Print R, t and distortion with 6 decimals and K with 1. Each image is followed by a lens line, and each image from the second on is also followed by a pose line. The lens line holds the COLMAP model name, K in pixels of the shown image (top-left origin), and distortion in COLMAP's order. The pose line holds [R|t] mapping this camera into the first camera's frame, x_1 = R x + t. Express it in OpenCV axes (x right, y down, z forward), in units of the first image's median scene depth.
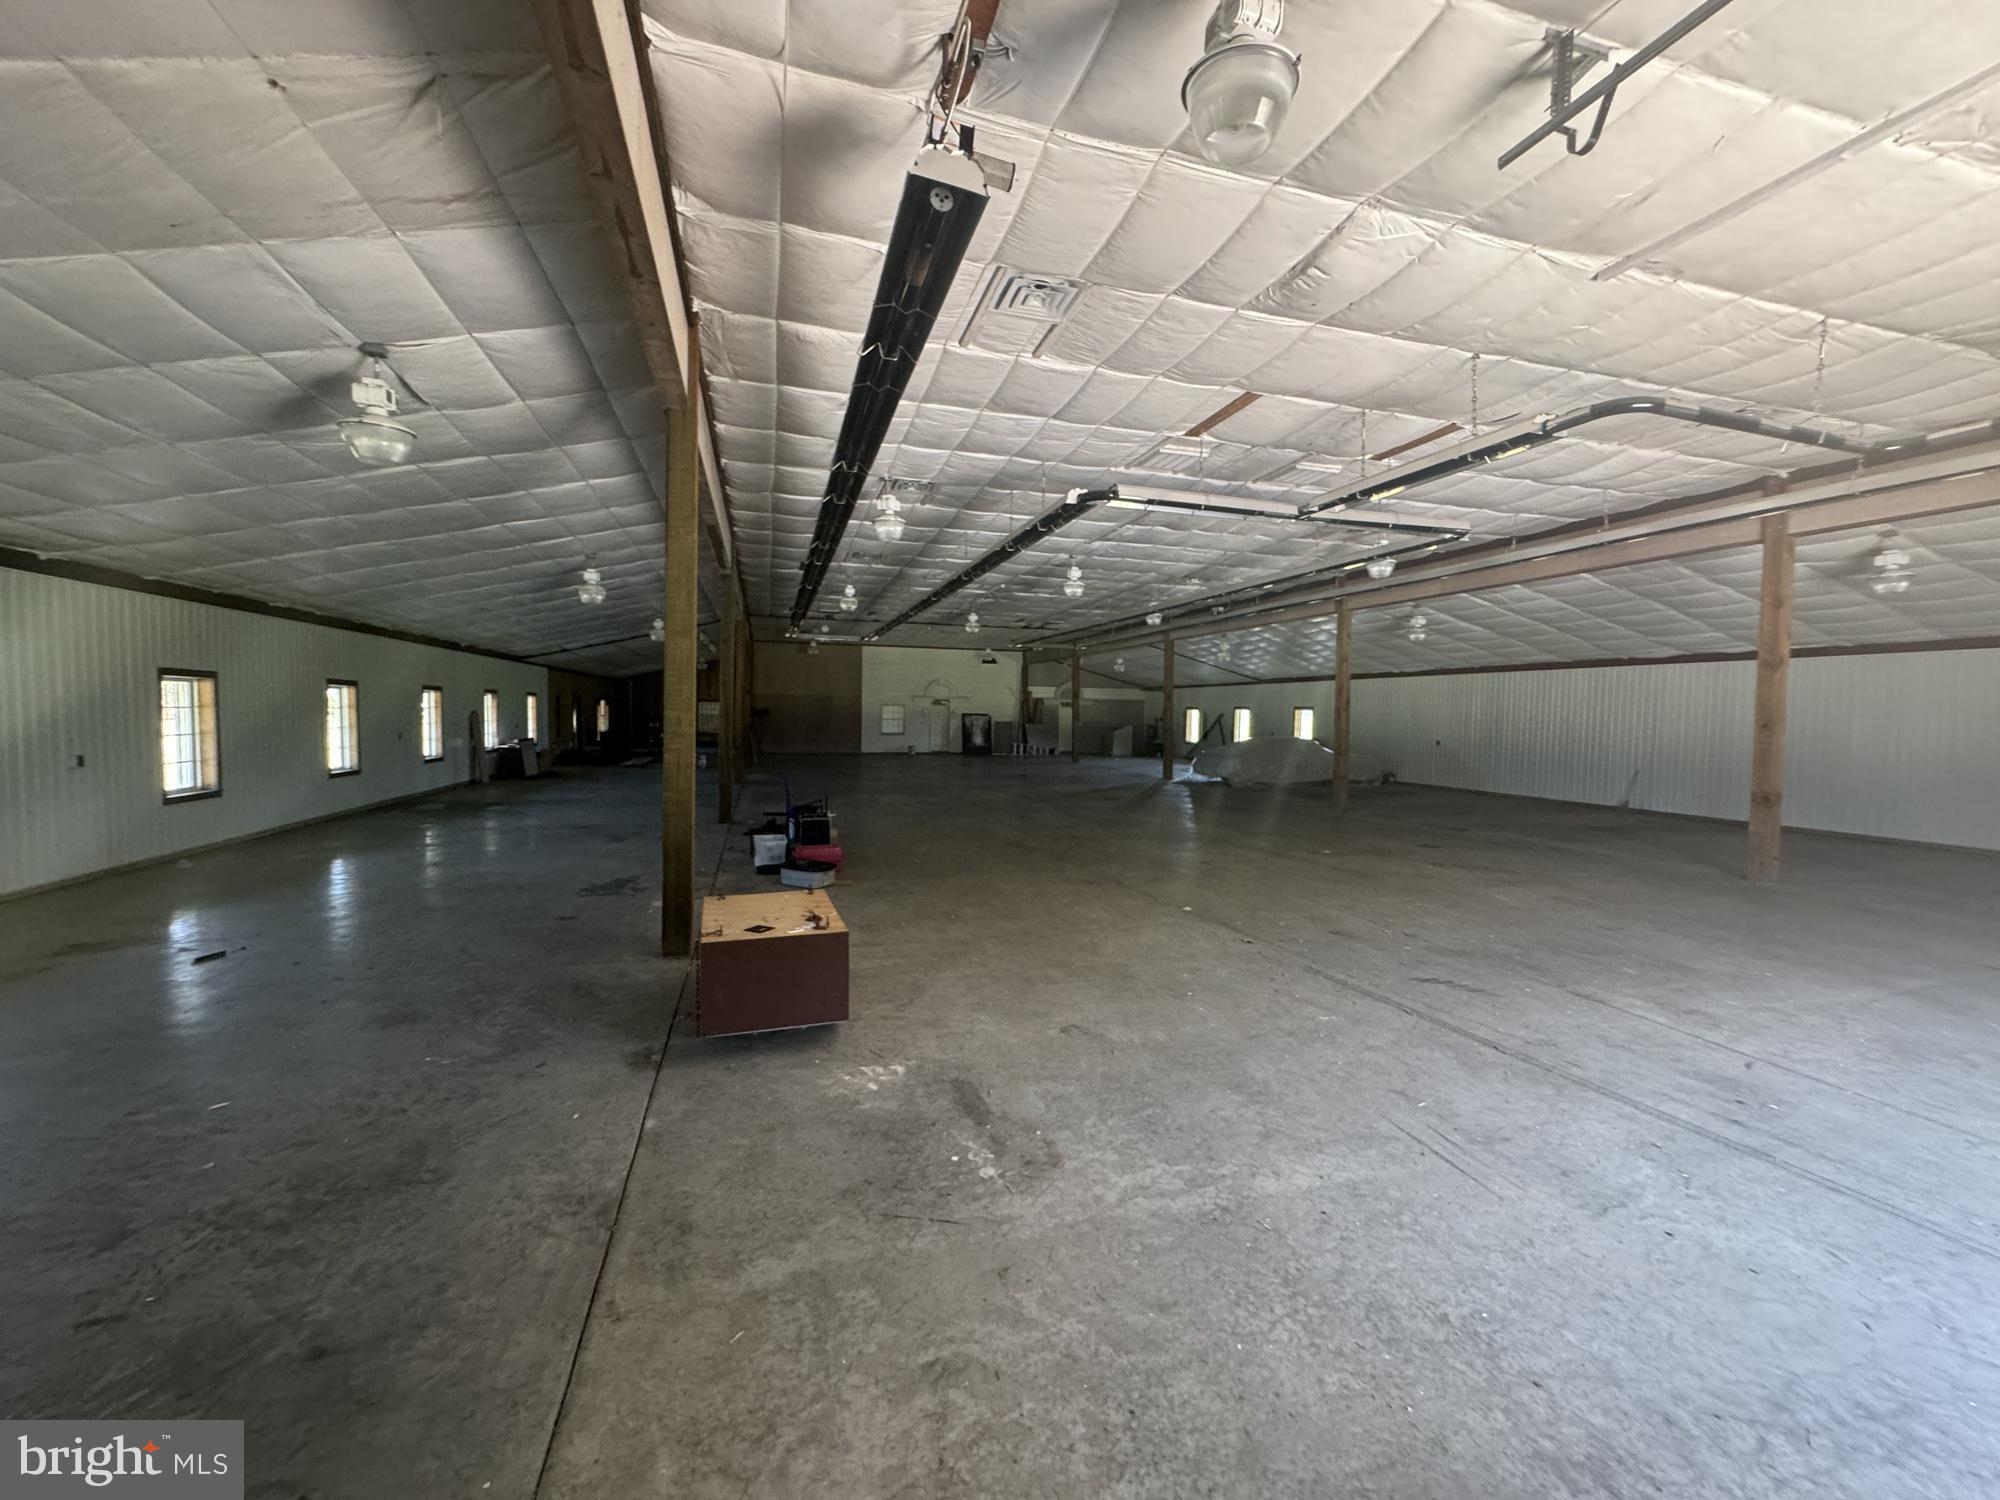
lens RADIAL K [[800.5, 0, 1000.4], [0, 800.5, 743.6], [0, 0, 1]] dist [-0.001126, -0.000162]
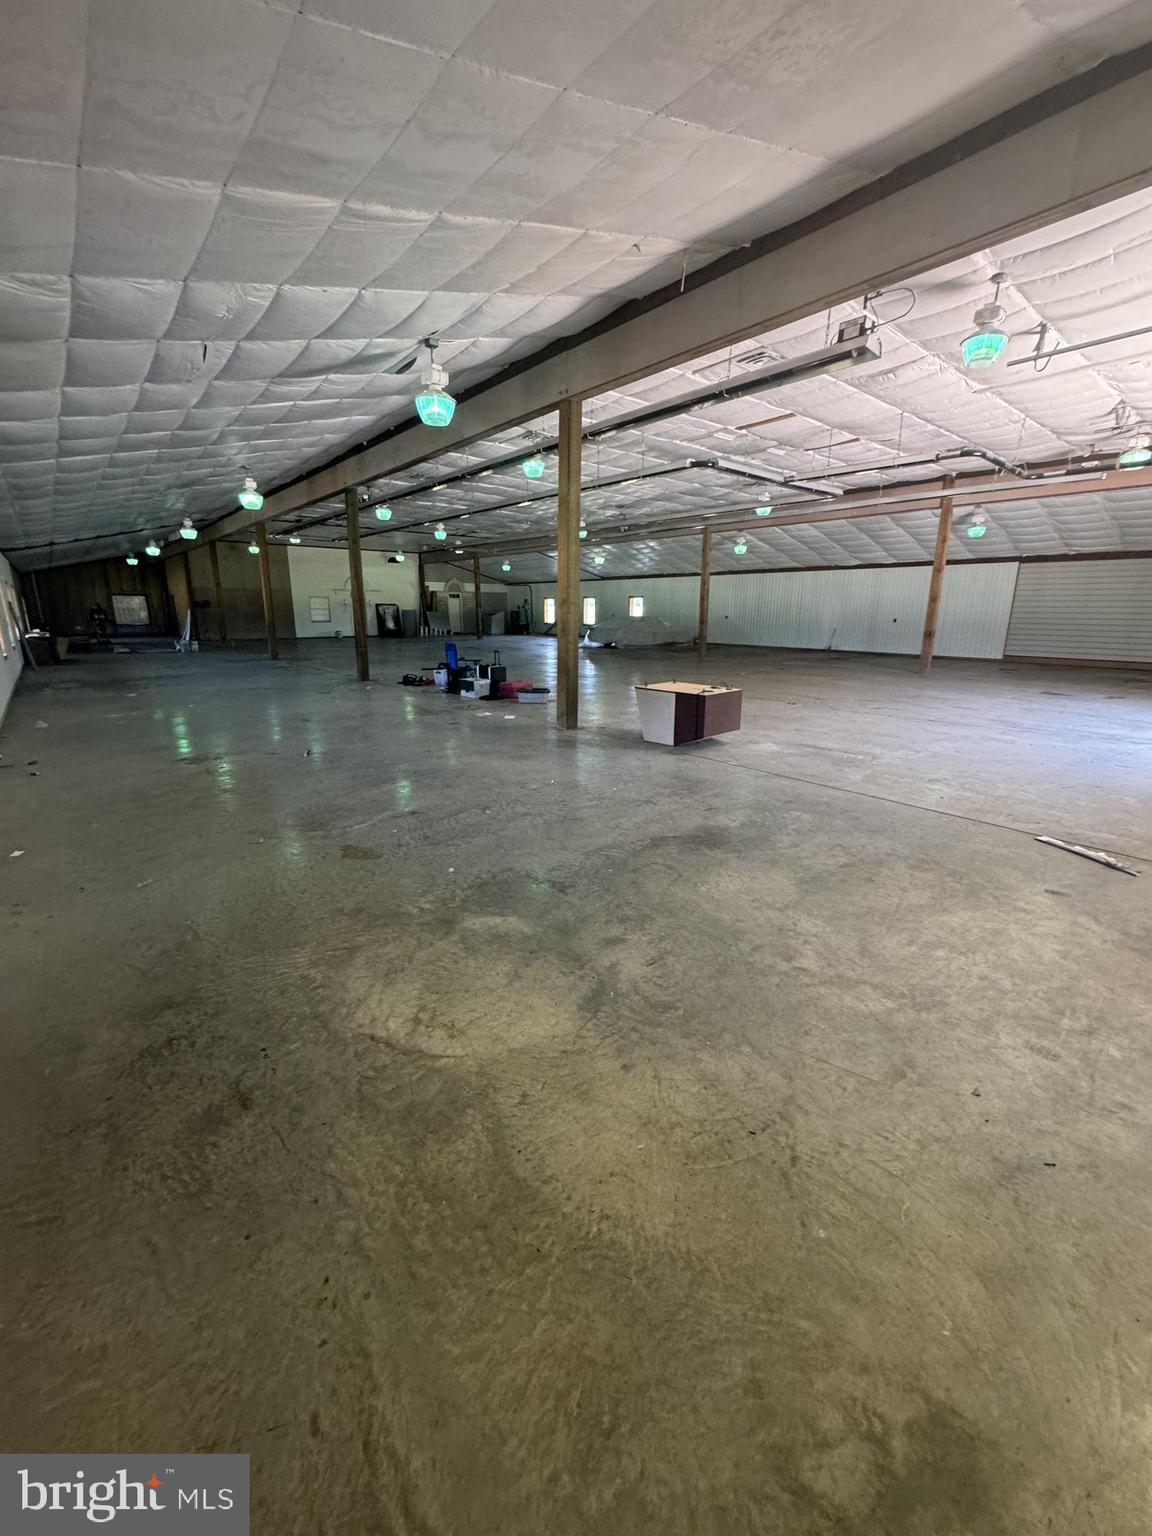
lens RADIAL K [[614.8, 0, 573.6], [0, 614.8, 767.3], [0, 0, 1]] dist [-0.001126, -0.000162]
pose [[0.916174, -0.112078, 0.384791, -0.289634], [0.025899, 0.974652, 0.222222, 0.011706], [-0.399944, -0.193628, 0.895853, -0.085249]]
